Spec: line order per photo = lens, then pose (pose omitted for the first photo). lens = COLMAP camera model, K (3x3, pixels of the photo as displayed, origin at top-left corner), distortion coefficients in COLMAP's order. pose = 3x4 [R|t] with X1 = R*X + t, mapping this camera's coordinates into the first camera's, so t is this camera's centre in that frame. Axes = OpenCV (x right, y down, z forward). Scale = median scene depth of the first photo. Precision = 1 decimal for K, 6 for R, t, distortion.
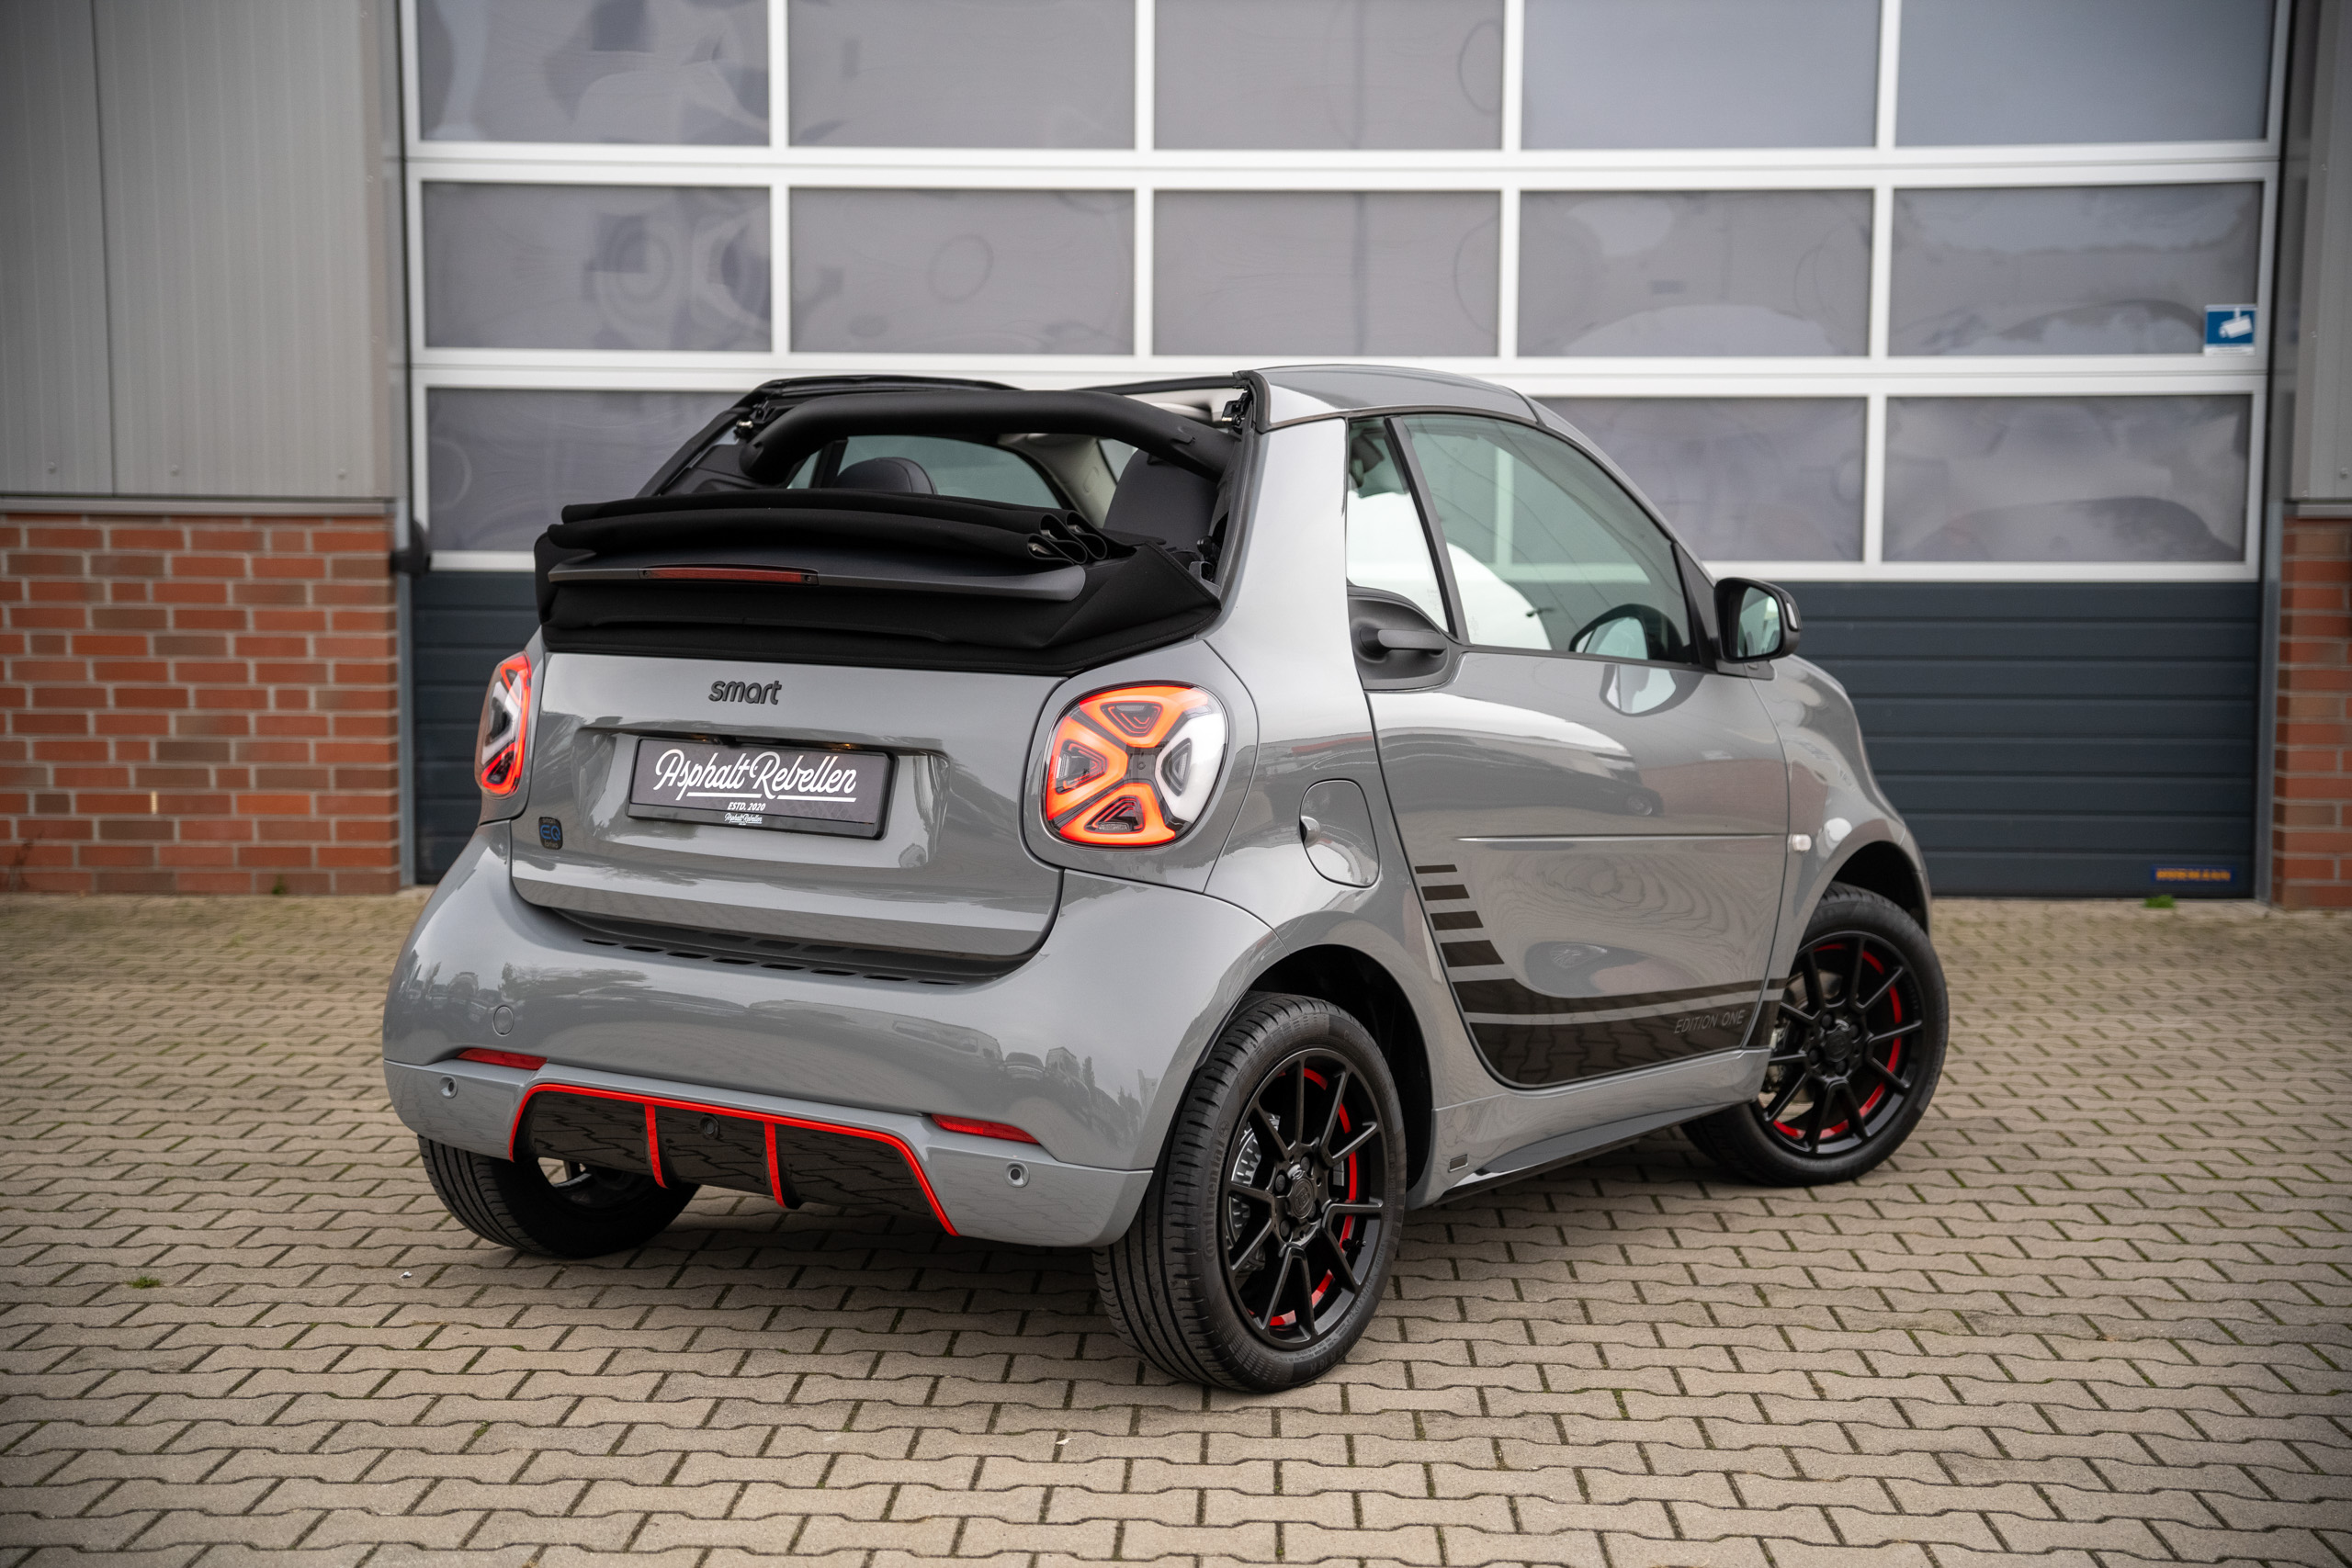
lens RADIAL K [[3447.2, 0, 1174.3], [0, 3447.2, 794.5], [0, 0, 1]] dist [0.268392, 0.000000]
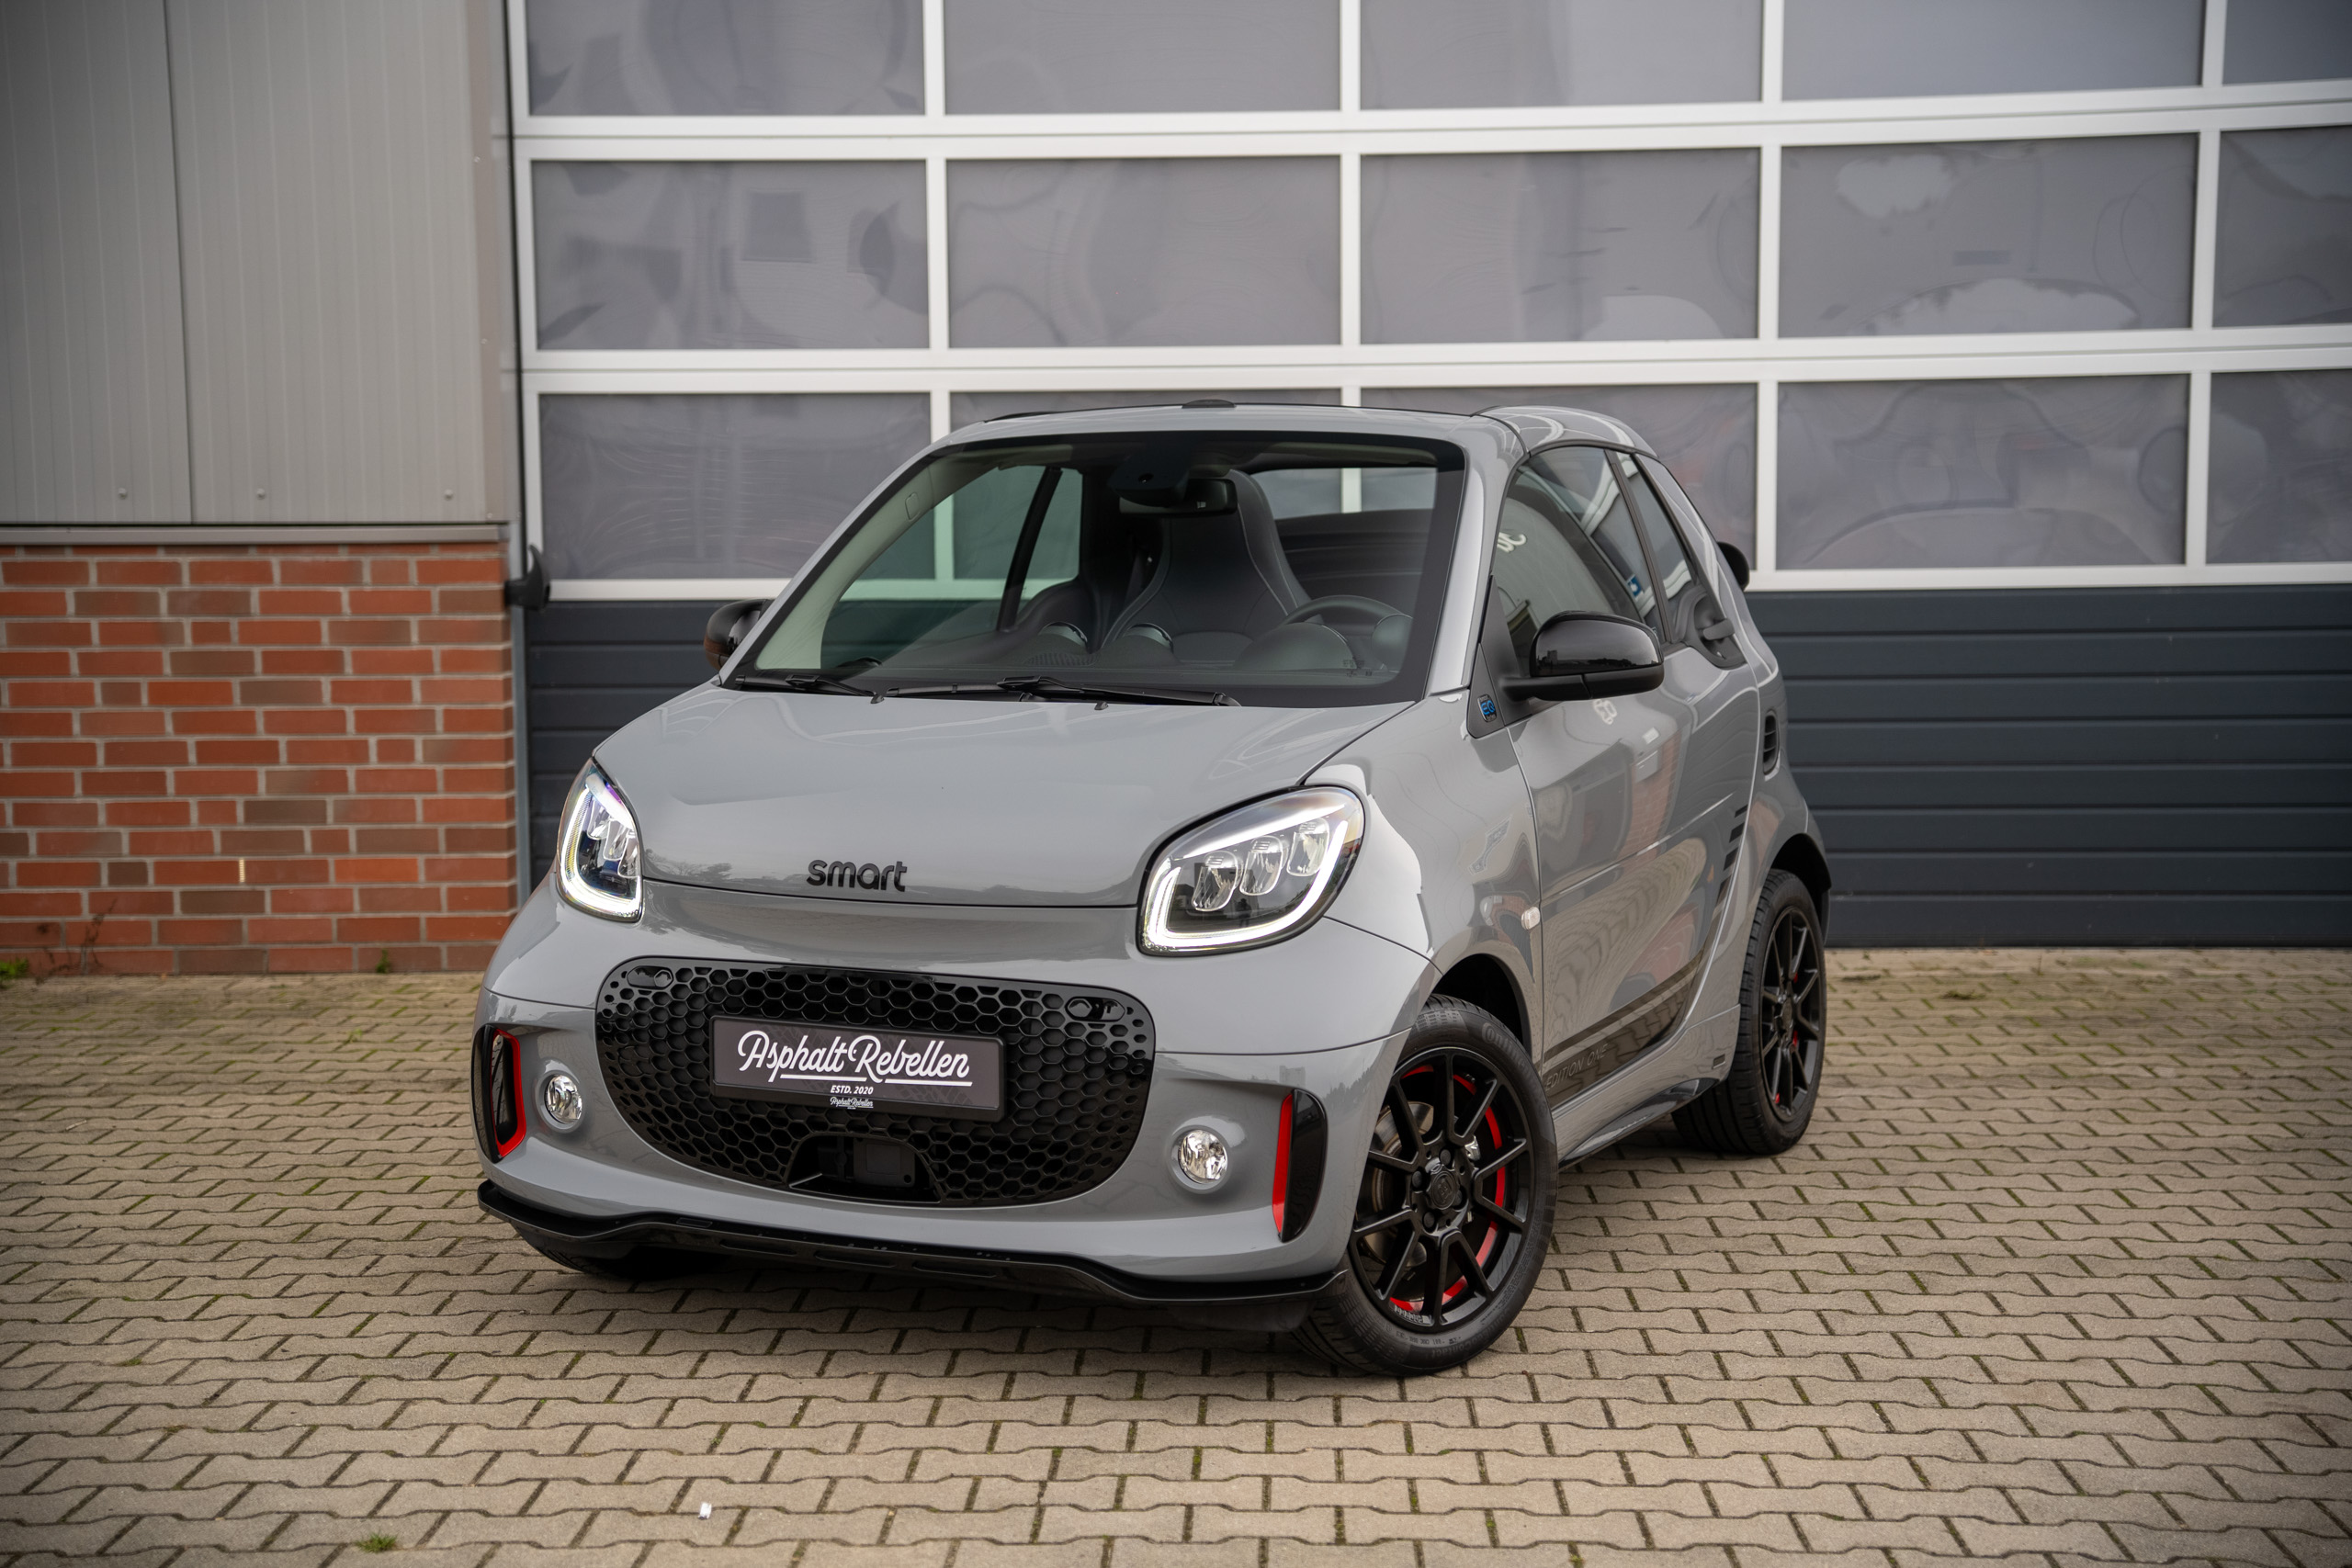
lens RADIAL K [[3519.7, 0, 1156.5], [0, 3519.7, 778.8], [0, 0, 1]] dist [0.266529, 0.000000]
pose [[0.999874, -0.015588, 0.002920, -0.062966], [0.015589, 0.999878, -0.000234, -0.016957], [-0.002916, 0.000279, 0.999996, 0.103067]]
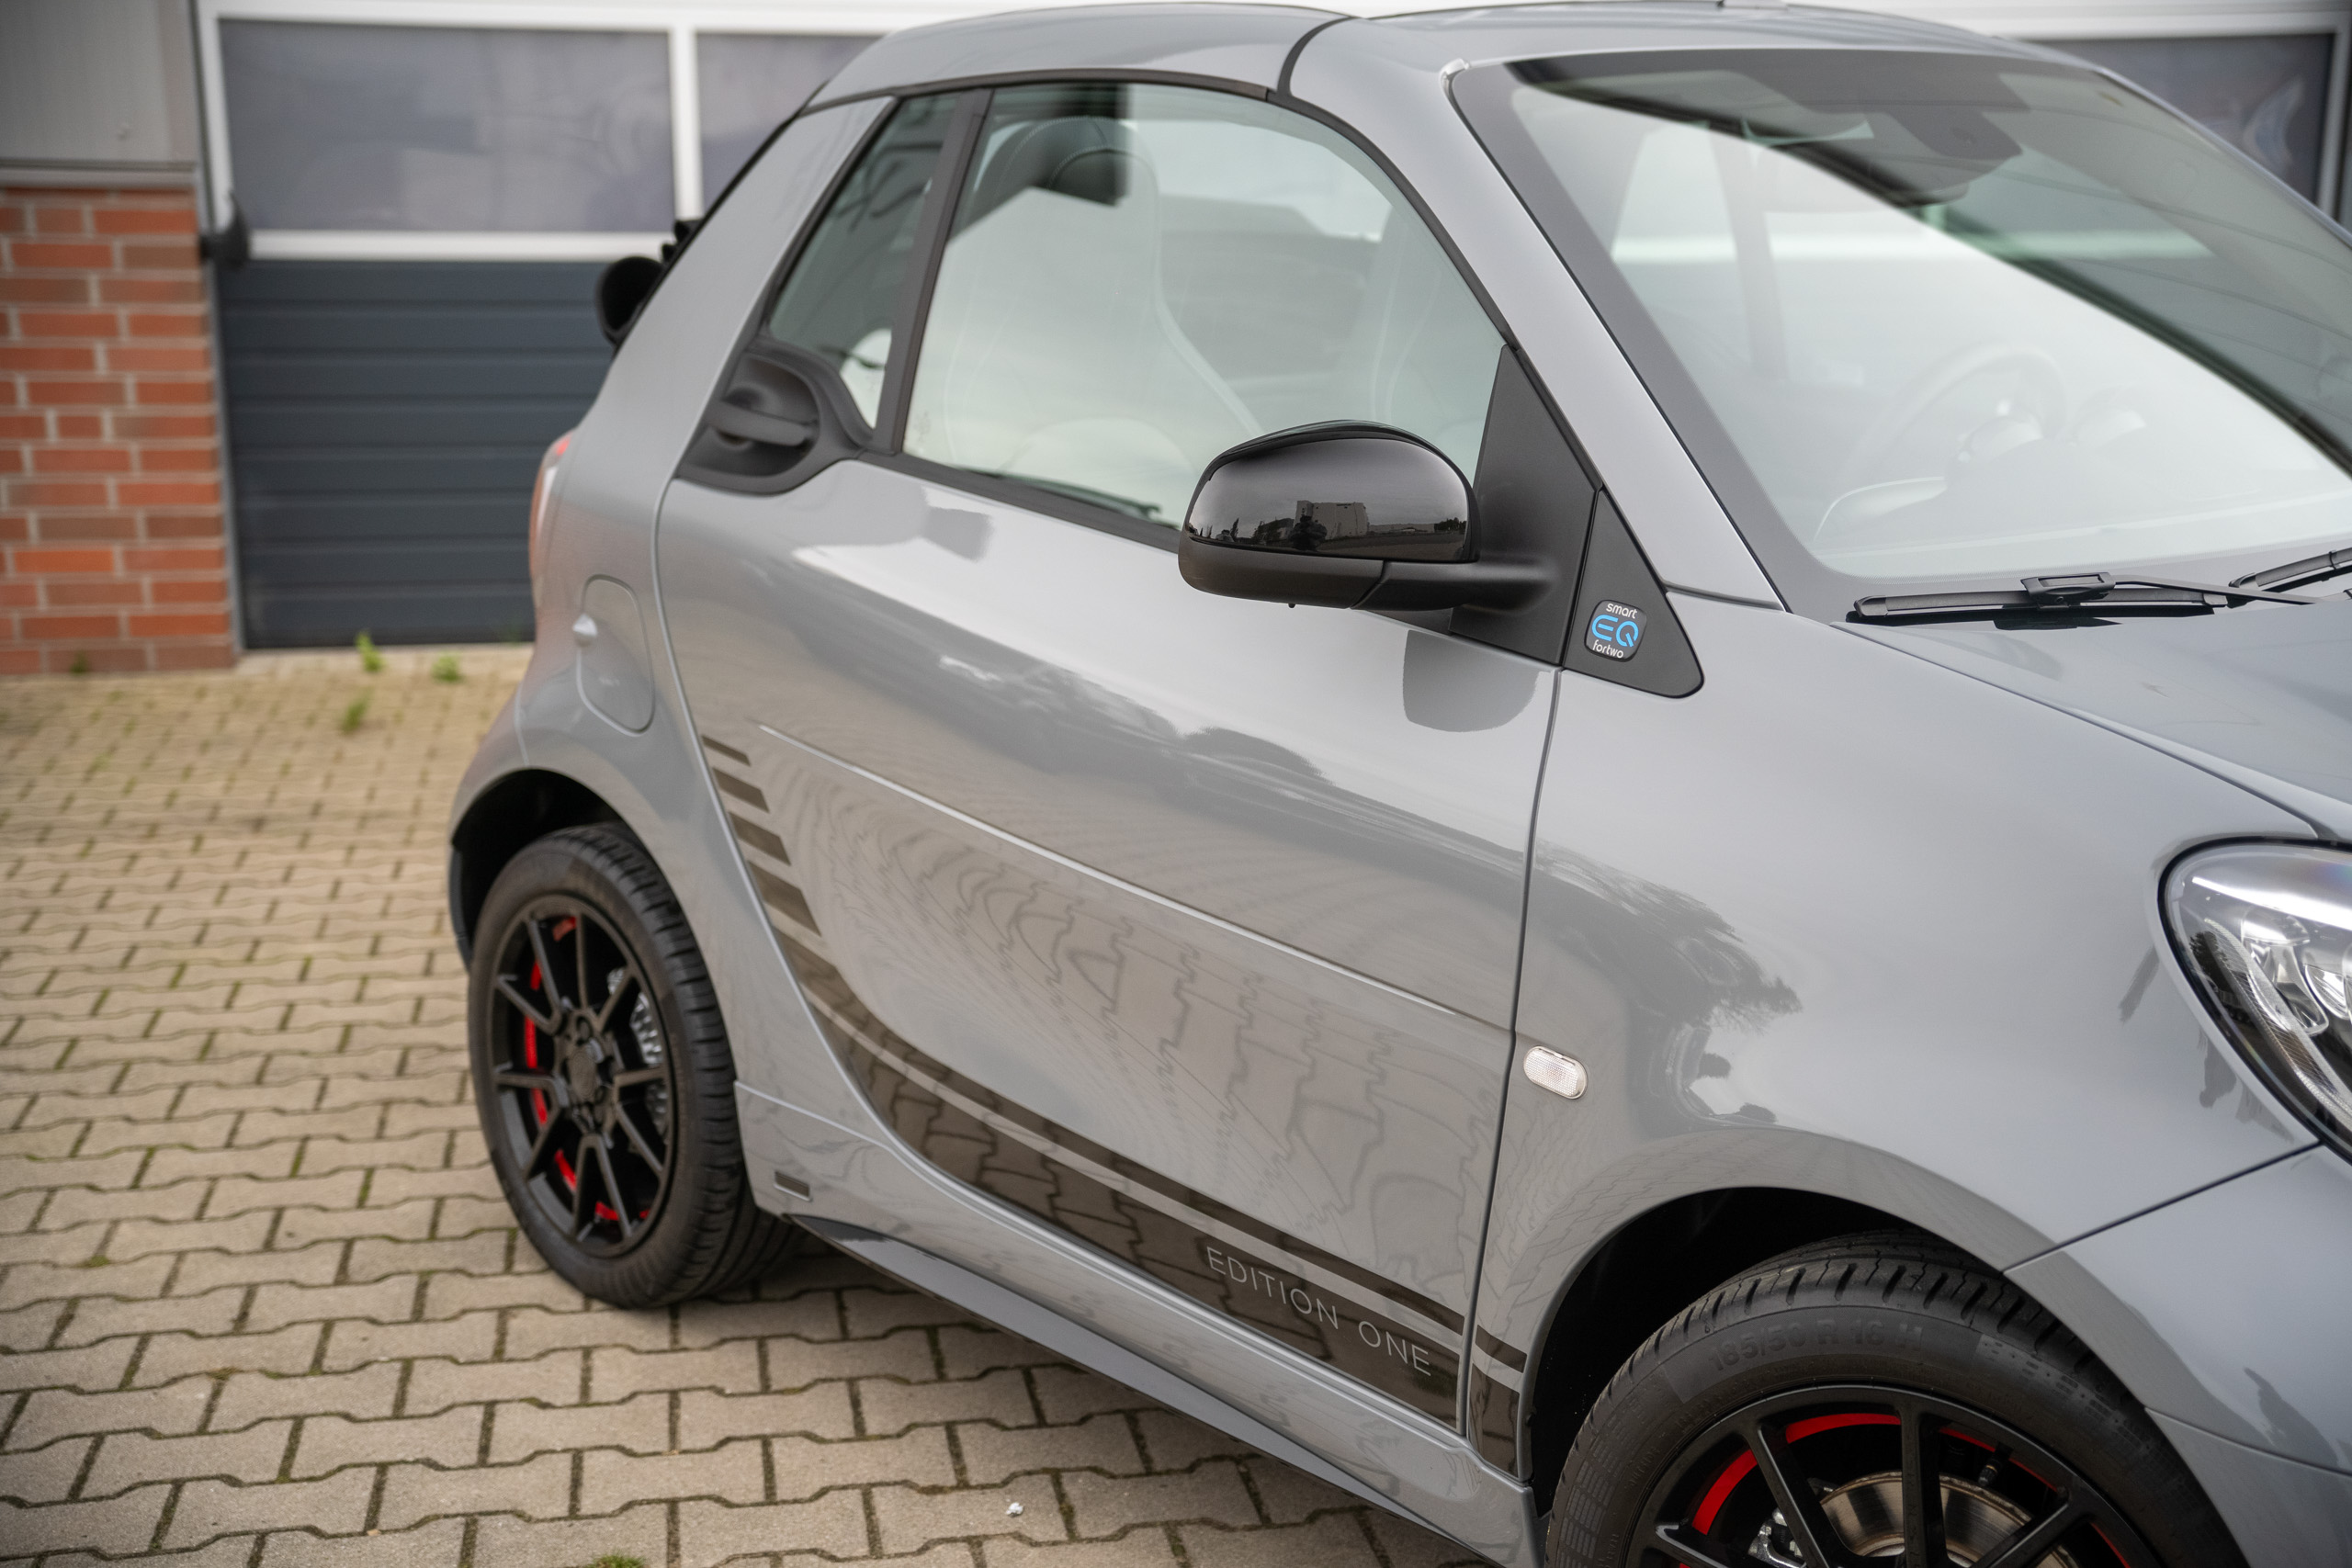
lens RADIAL K [[3076.1, 0, 1232.9], [0, 3076.1, 799.3], [0, 0, 1]] dist [0.167707, 0.000000]
pose [[0.975230, -0.049026, 0.215691, -0.156085], [0.021667, 0.991612, 0.127424, -0.028674], [-0.220129, -0.119595, 0.968112, 0.250117]]
